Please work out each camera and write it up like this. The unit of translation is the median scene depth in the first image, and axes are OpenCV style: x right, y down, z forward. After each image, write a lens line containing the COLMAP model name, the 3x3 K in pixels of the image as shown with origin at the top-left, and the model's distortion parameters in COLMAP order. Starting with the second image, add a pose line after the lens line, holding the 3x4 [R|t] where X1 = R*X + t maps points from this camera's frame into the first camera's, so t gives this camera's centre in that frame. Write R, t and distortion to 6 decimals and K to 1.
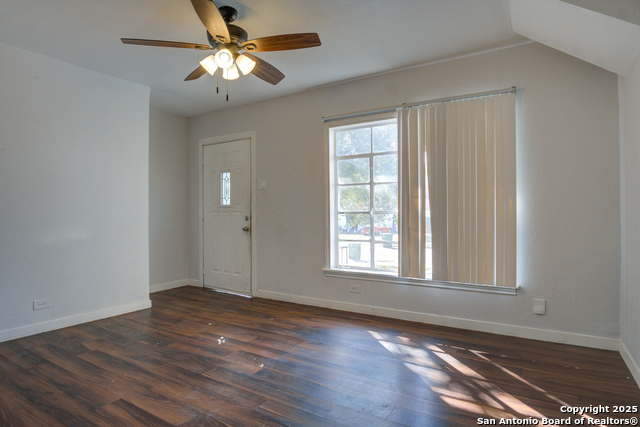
lens RADIAL K [[359.8, 0, 324.1], [0, 359.8, 211.0], [0, 0, 1]] dist [-0.048214, 0.004182]
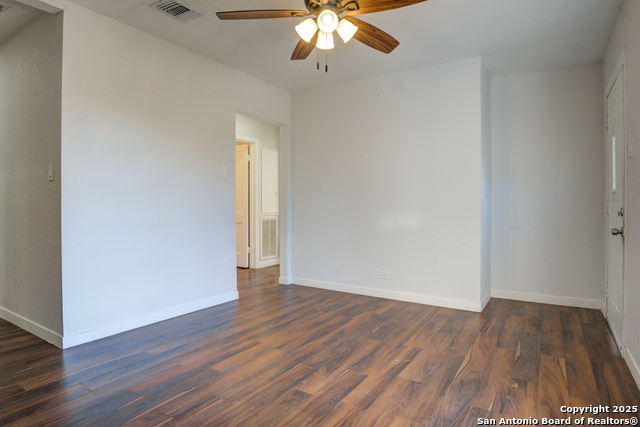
lens RADIAL K [[359.8, 0, 322.4], [0, 359.8, 215.1], [0, 0, 1]] dist [-0.048214, 0.004182]
pose [[-0.023837, 0.028350, -0.999314, 0.432405], [0.004164, 0.999592, 0.028258, 0.011205], [0.999707, -0.003487, -0.023945, 0.732452]]
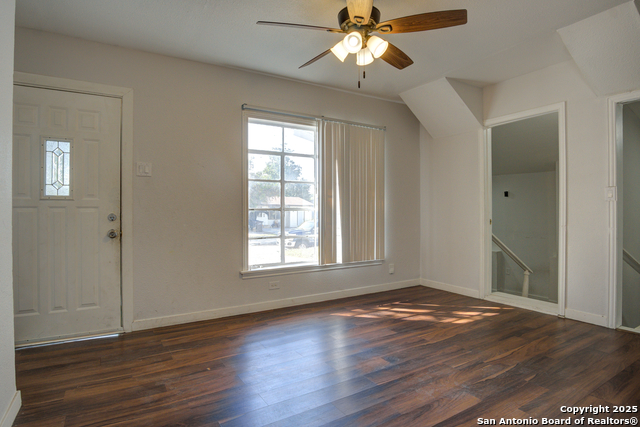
lens RADIAL K [[359.8, 0, 318.4], [0, 359.8, 212.5], [0, 0, 1]] dist [-0.048214, 0.004182]
pose [[0.439922, -0.005135, 0.898021, -0.837013], [-0.006363, 0.999941, 0.008835, 0.004104], [-0.898013, -0.009601, 0.439863, 0.497546]]
